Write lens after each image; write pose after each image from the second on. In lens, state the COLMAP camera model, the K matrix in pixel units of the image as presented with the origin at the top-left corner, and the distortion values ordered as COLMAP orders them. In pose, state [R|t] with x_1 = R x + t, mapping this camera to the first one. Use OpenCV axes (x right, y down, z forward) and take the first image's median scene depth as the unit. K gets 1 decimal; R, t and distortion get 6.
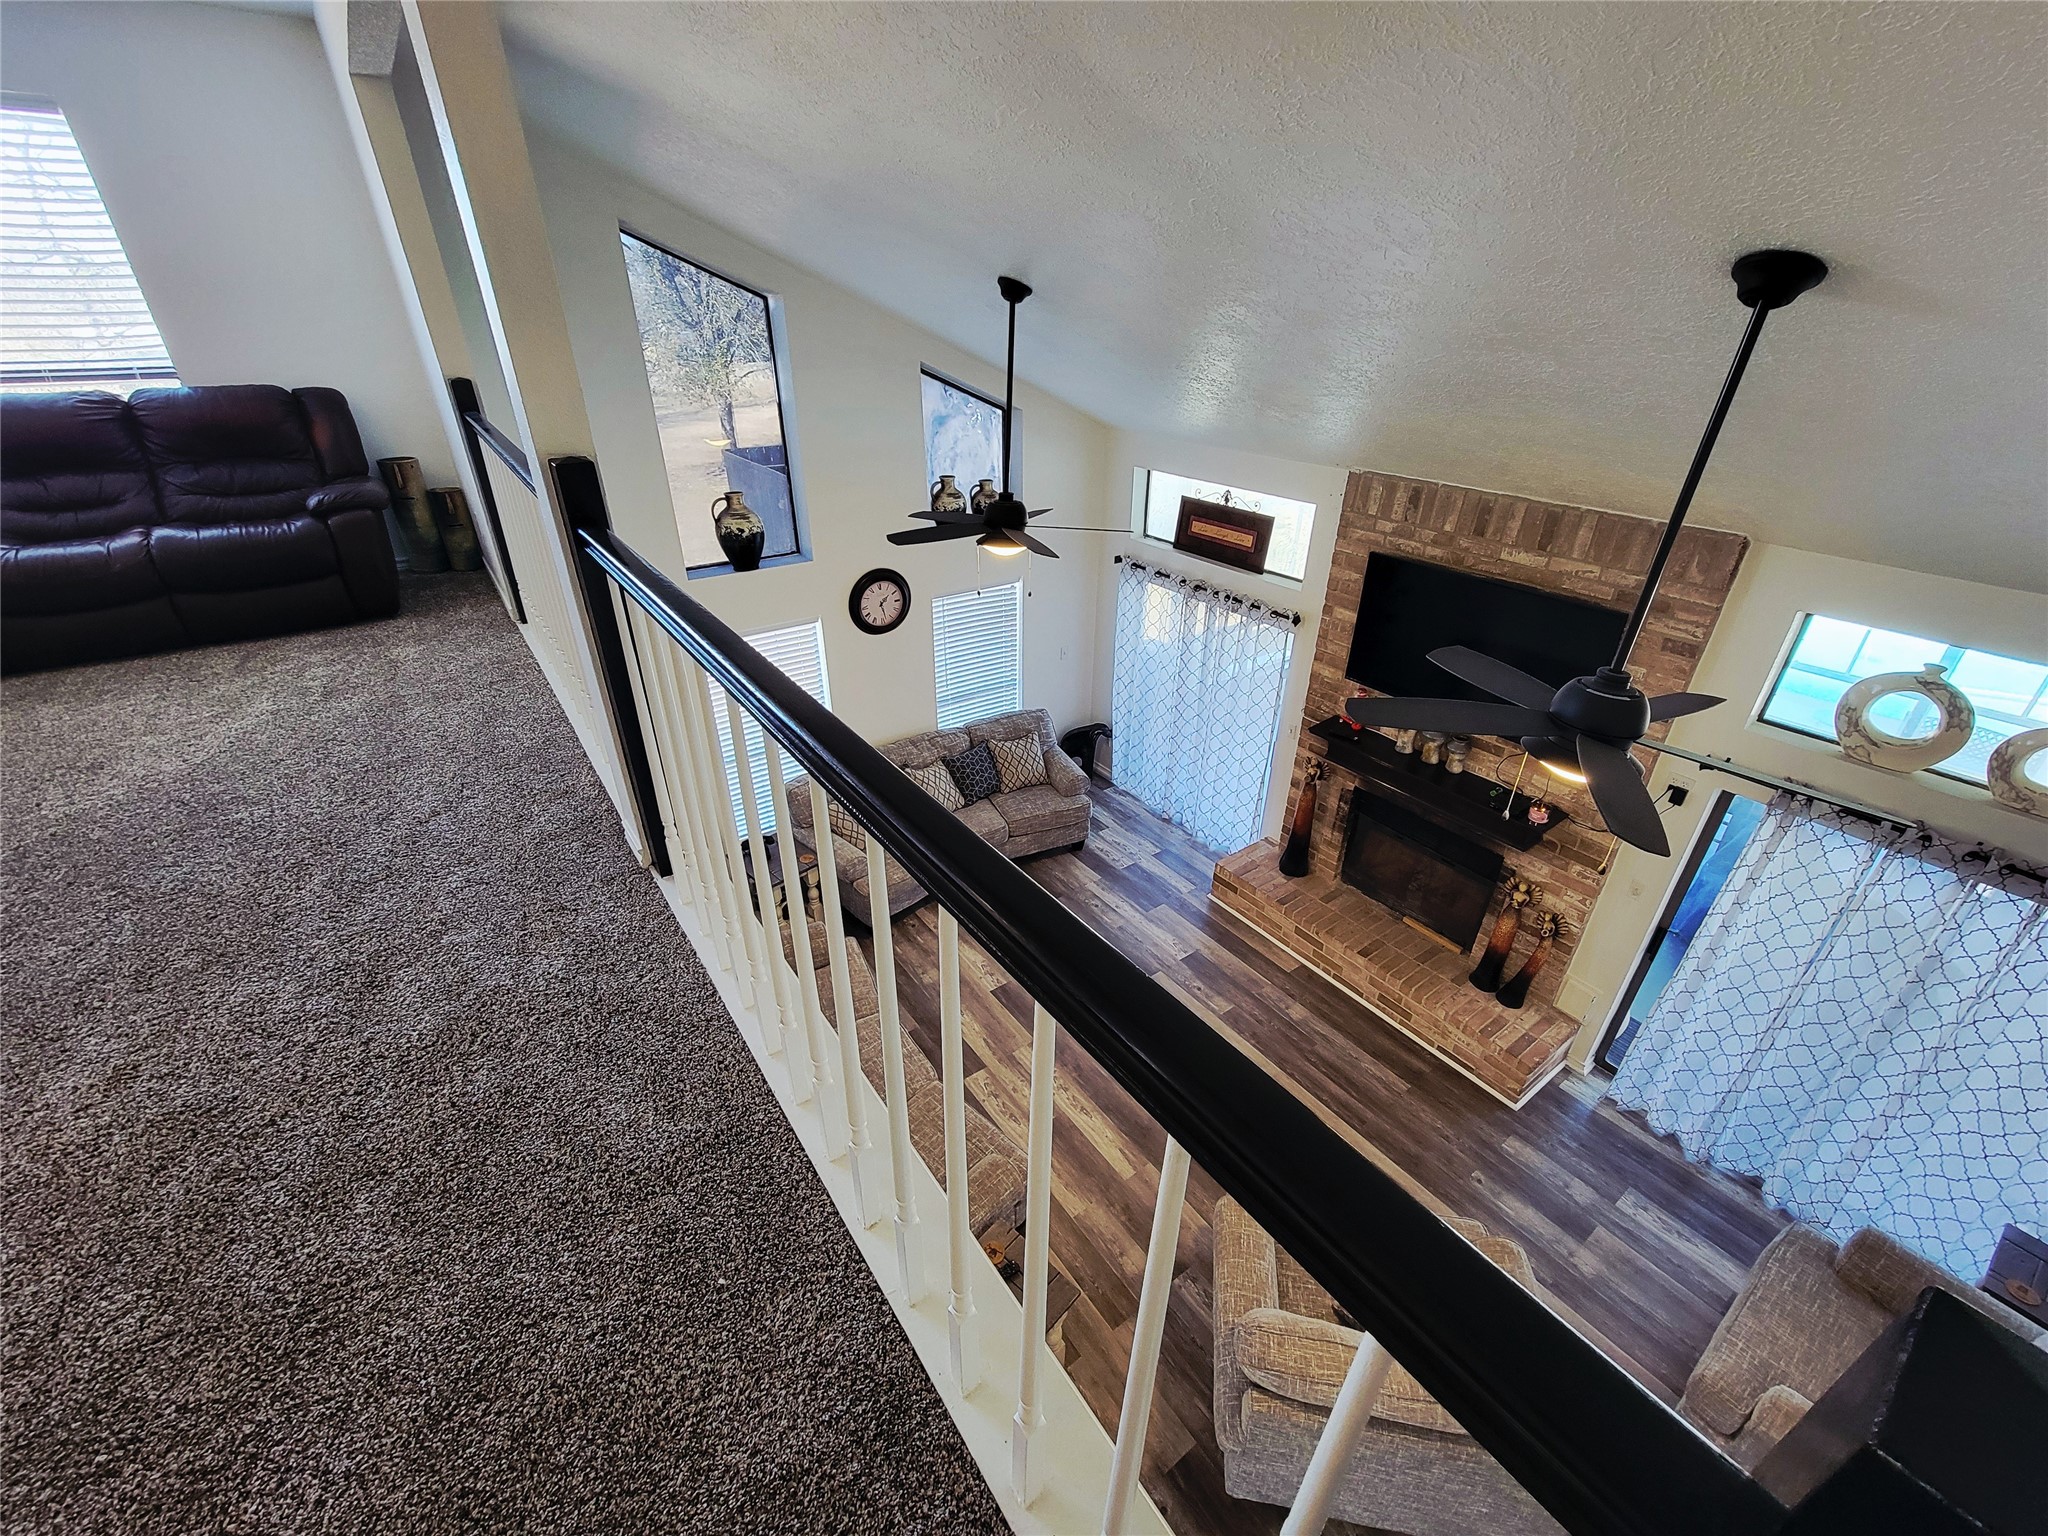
lens RADIAL K [[834.3, 0, 1026.5], [0, 834.3, 768.3], [0, 0, 1]] dist [-0.005045, 0.001182]
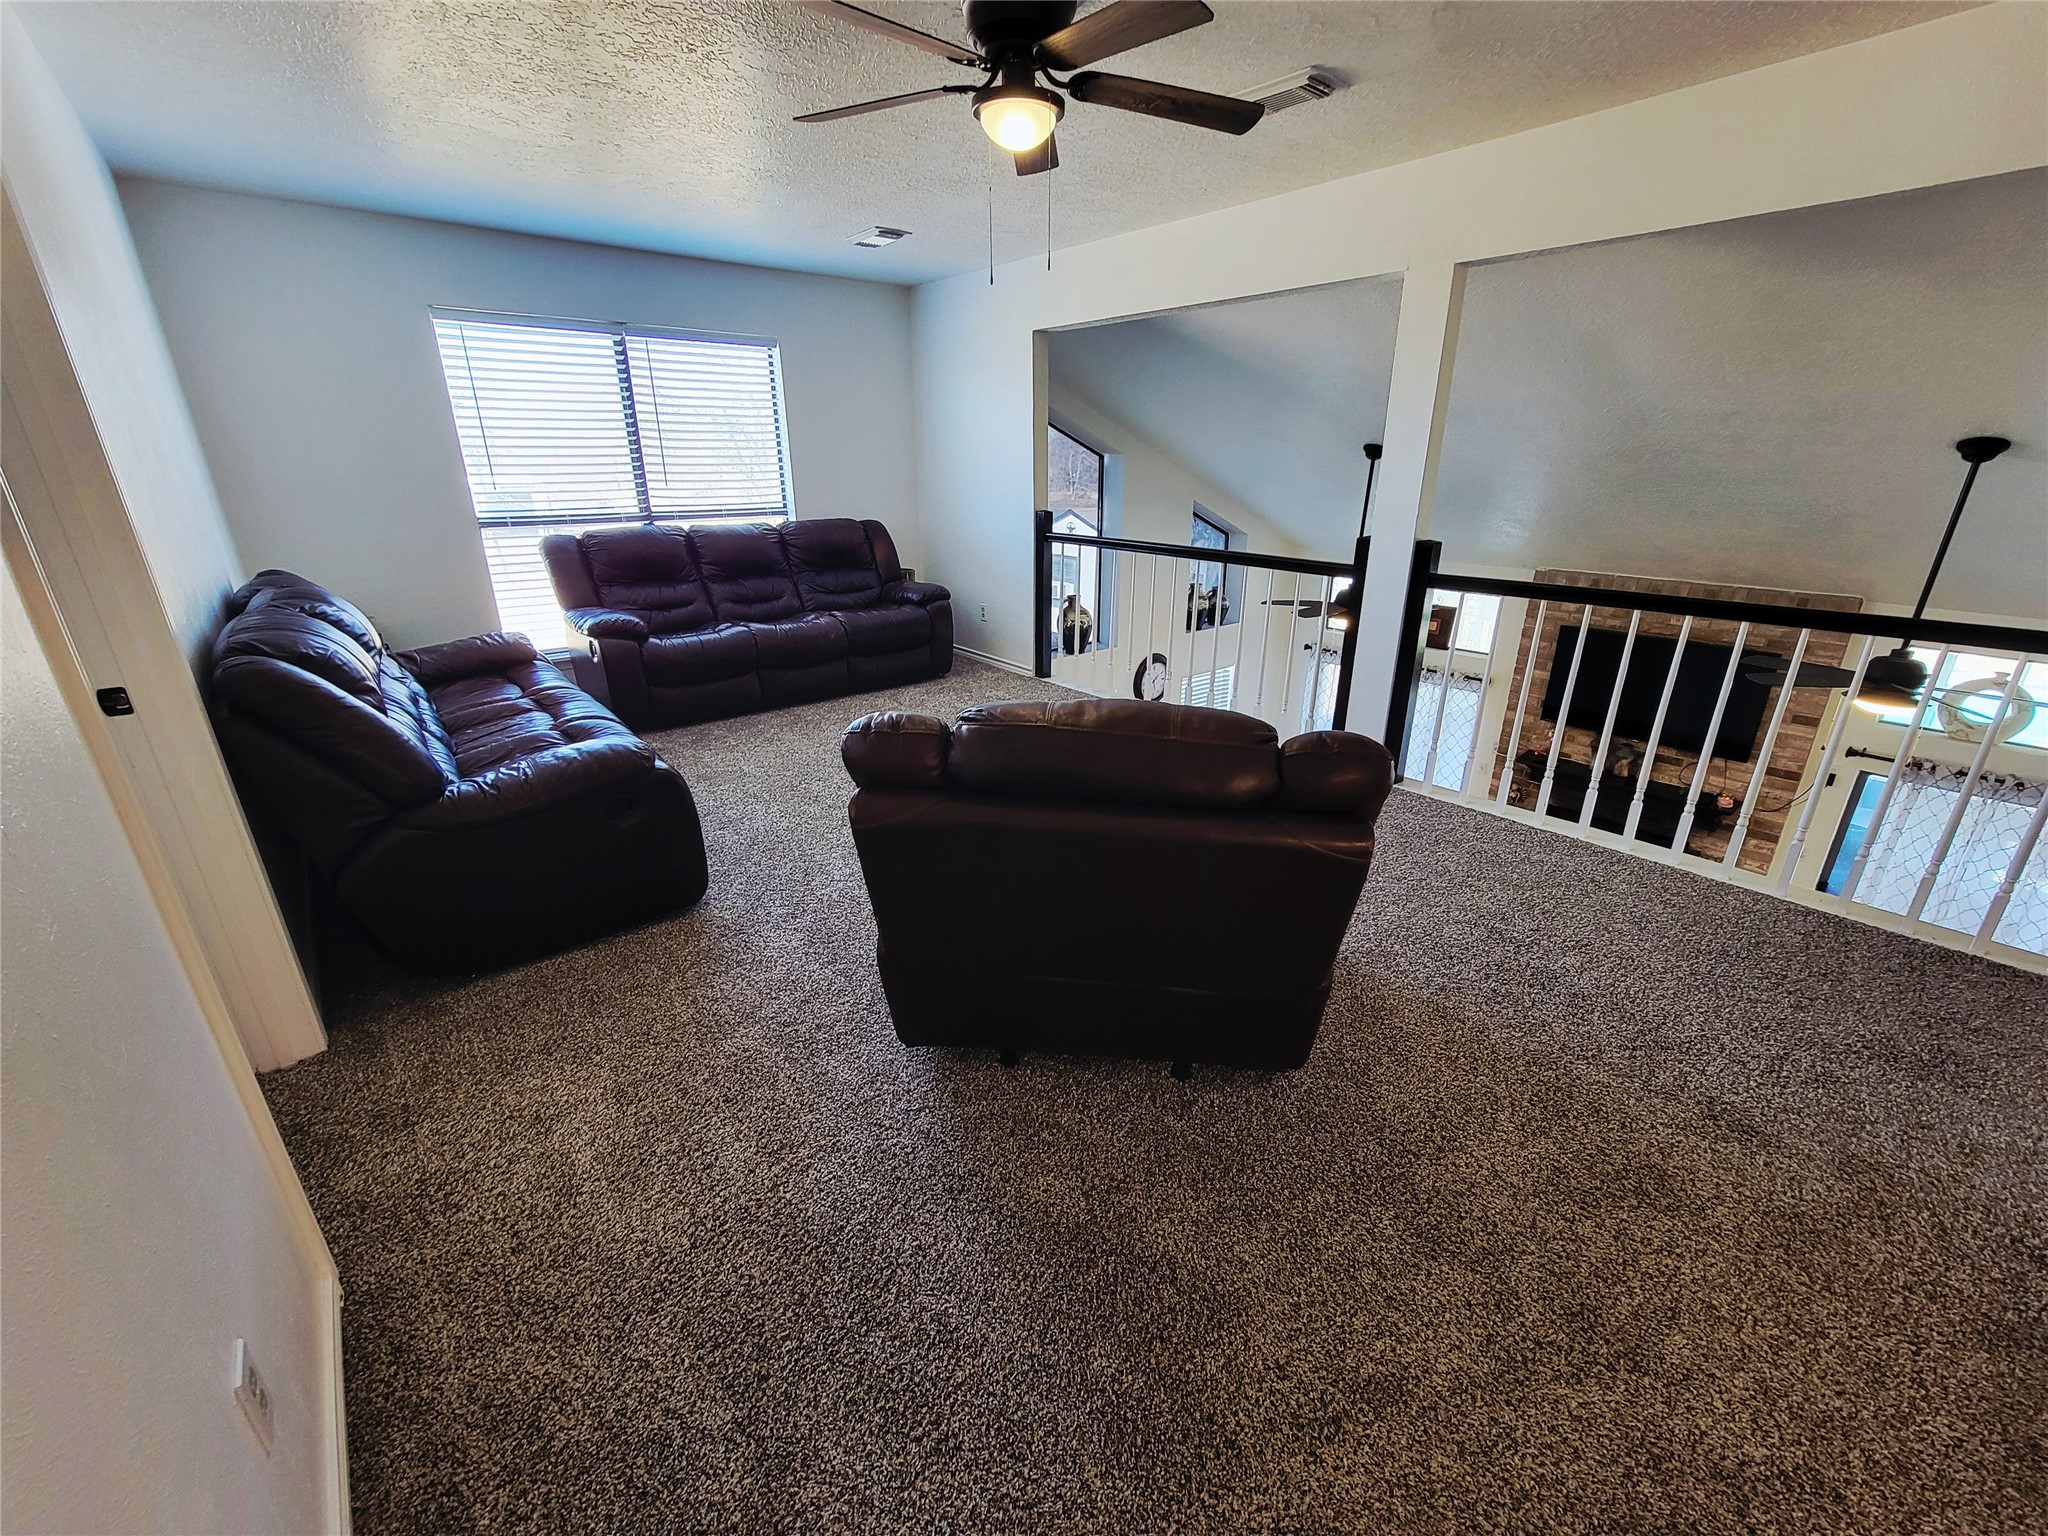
lens RADIAL K [[834.3, 0, 1022.6], [0, 834.3, 762.7], [0, 0, 1]] dist [-0.005045, 0.001182]
pose [[0.997293, -0.033213, 0.065602, -0.691104], [0.042946, 0.987290, -0.153020, 0.165901], [-0.059686, 0.155423, 0.986043, -0.325525]]
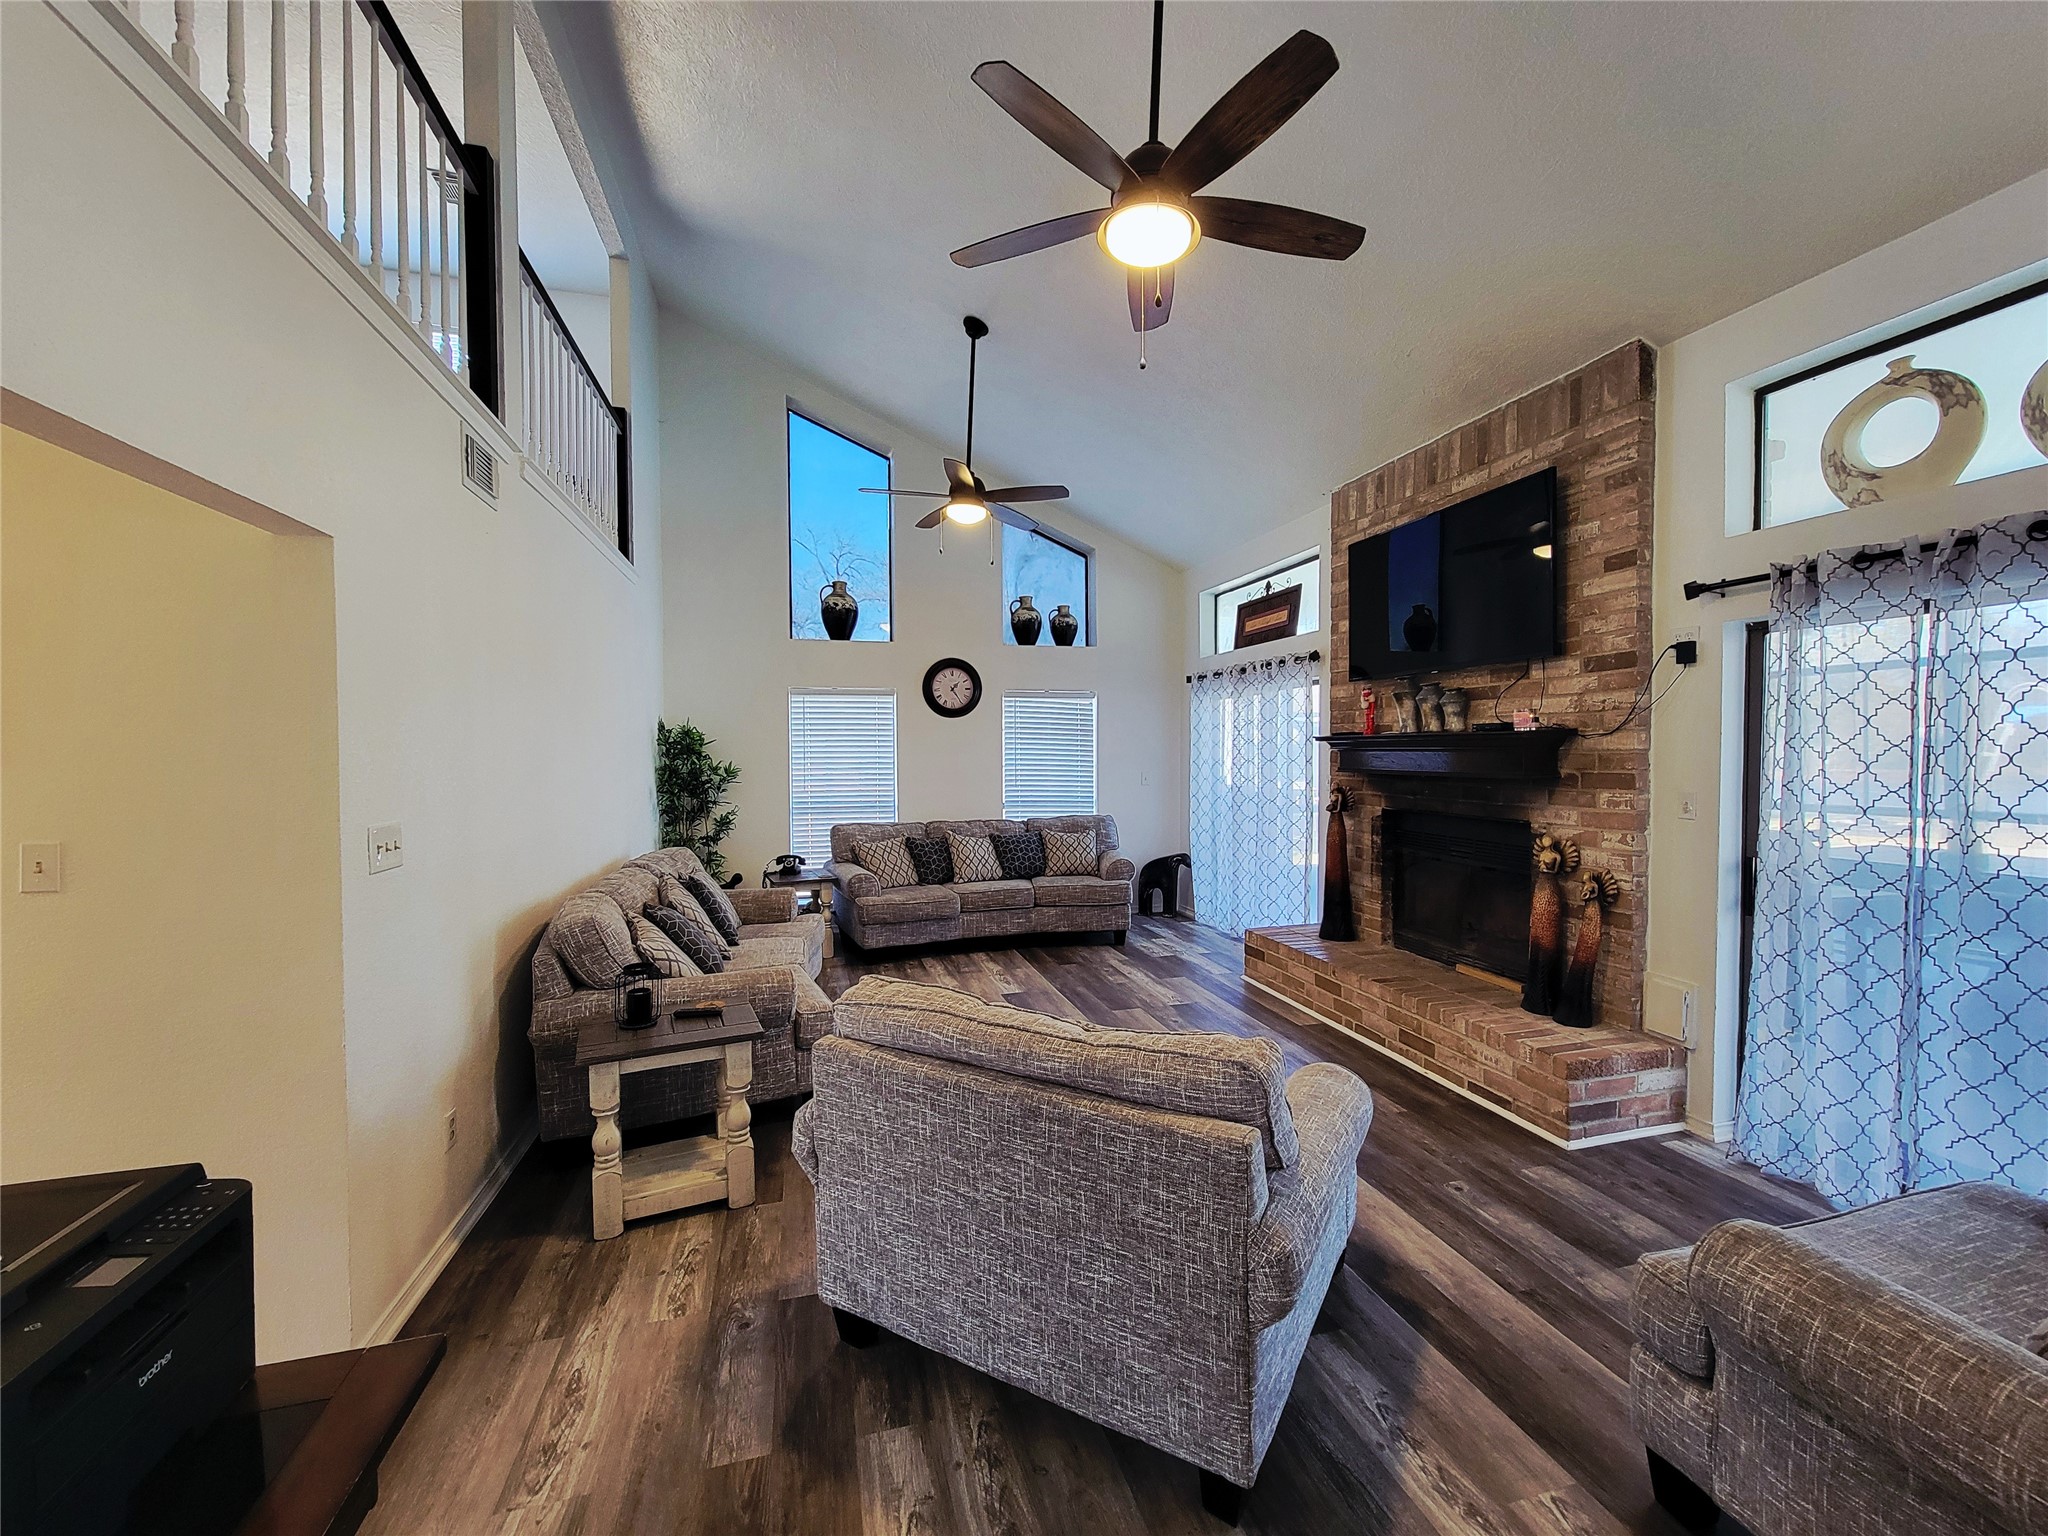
lens RADIAL K [[834.3, 0, 1027.9], [0, 834.3, 781.0], [0, 0, 1]] dist [-0.005045, 0.001182]
pose [[0.933399, -0.003476, -0.358824, 0.497750], [-0.163662, 0.885771, -0.434310, 0.590625], [0.319345, 0.464110, 0.826209, 0.220577]]
